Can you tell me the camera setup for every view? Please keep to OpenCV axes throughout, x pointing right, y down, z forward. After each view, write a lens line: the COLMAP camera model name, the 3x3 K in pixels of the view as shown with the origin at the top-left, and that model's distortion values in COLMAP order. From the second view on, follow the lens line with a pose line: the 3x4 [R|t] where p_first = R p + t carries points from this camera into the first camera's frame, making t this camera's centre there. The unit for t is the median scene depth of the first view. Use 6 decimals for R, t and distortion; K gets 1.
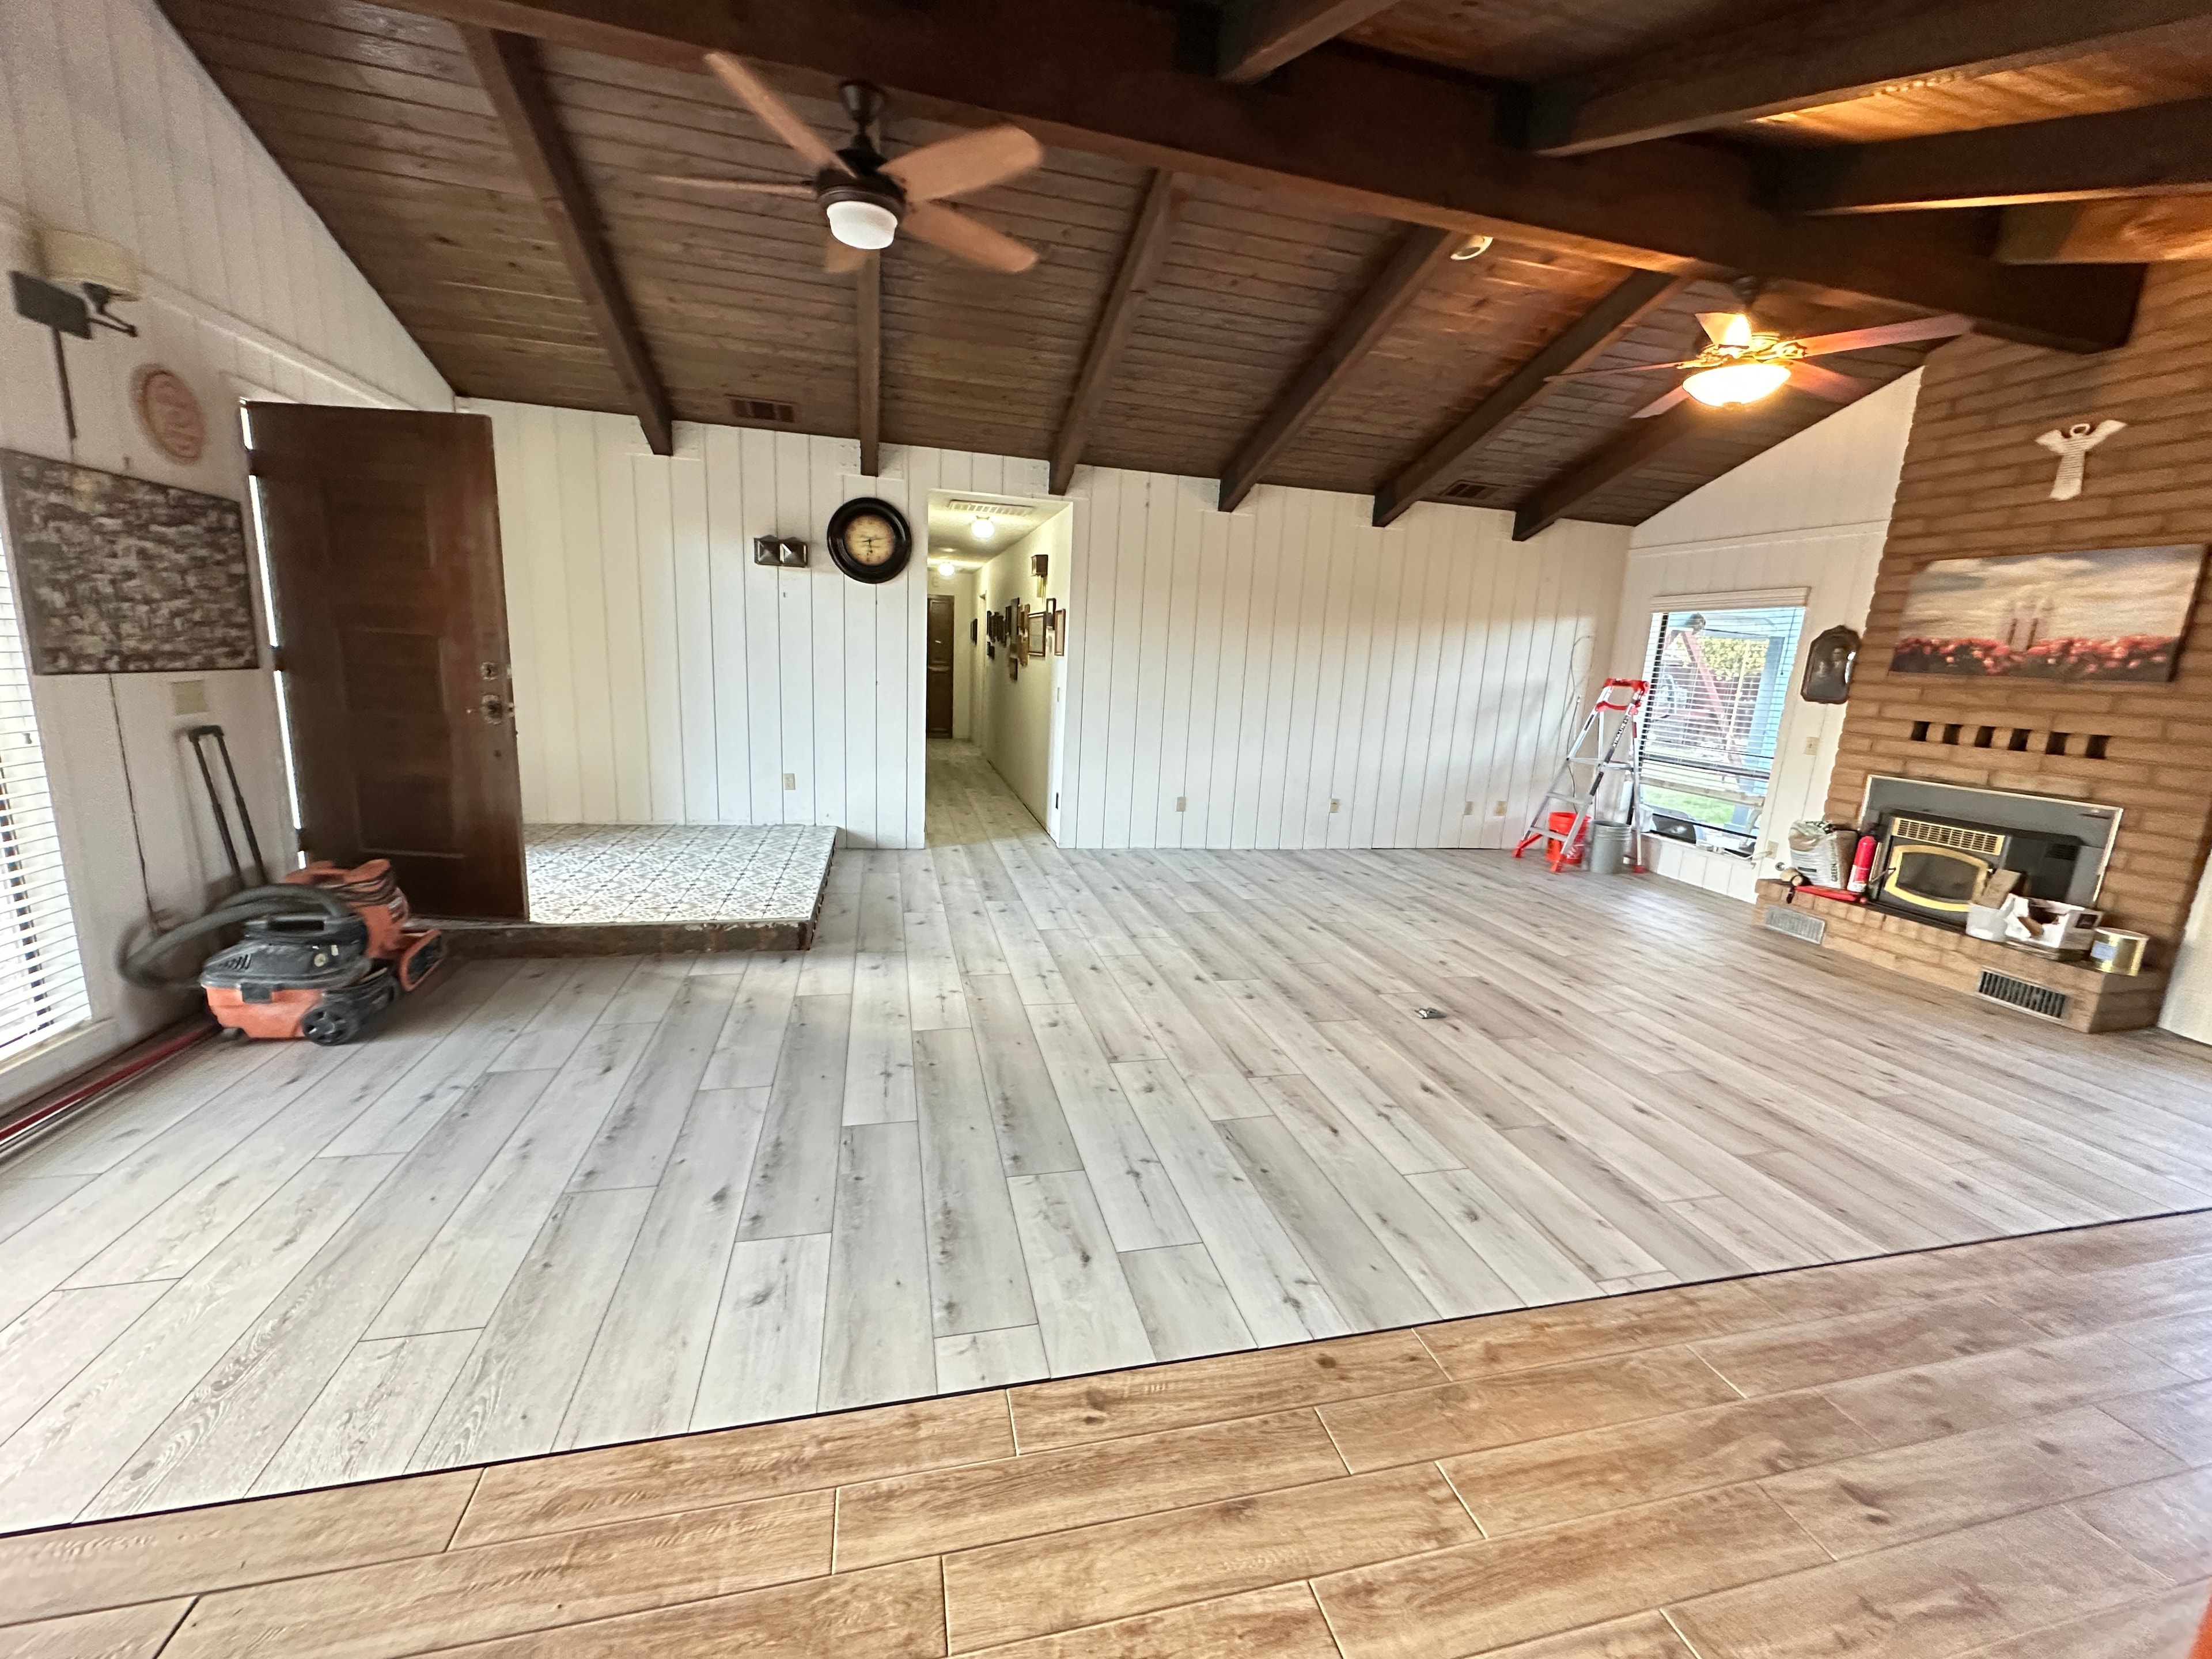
lens RADIAL K [[879.1, 0, 1106.0], [0, 879.1, 829.5], [0, 0, 1]] dist [-0.001551, 0.000051]
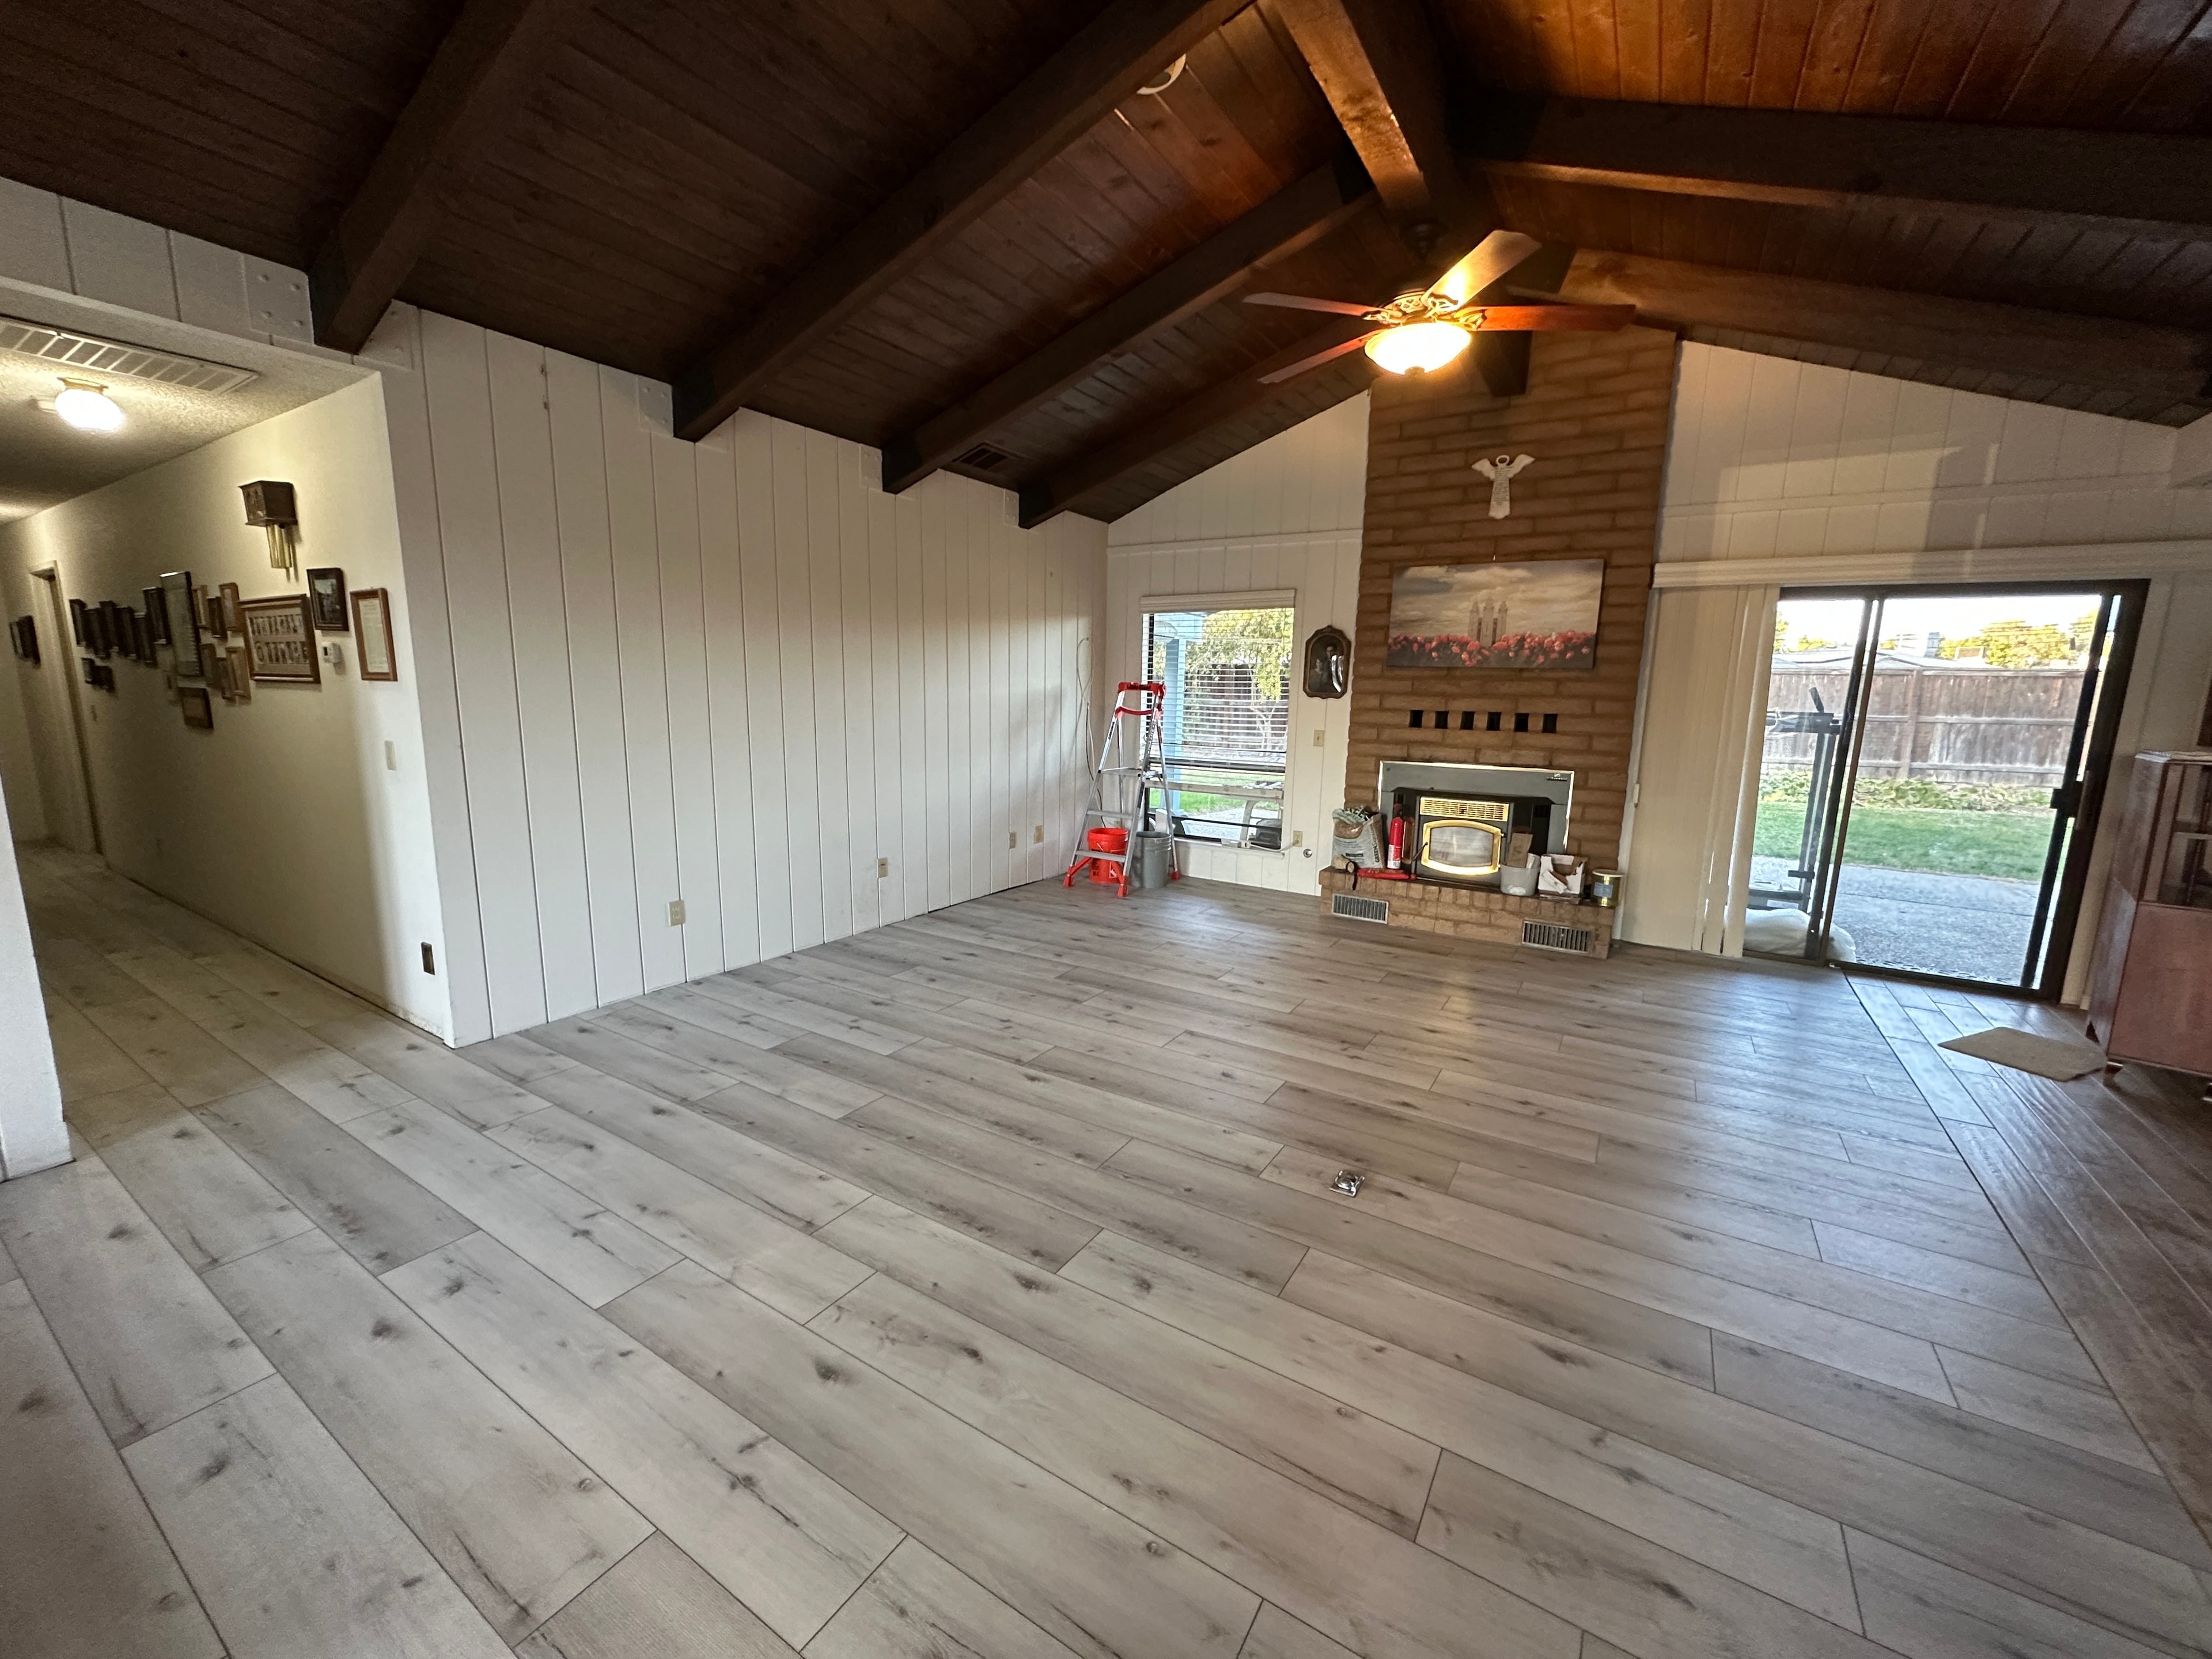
lens RADIAL K [[879.1, 0, 1106.0], [0, 879.1, 829.5], [0, 0, 1]] dist [-0.001551, 0.000051]
pose [[0.720204, -0.152781, 0.676730, -0.144999], [0.158306, 0.985907, 0.054106, -0.098887], [-0.675459, 0.068163, 0.734240, 0.465360]]
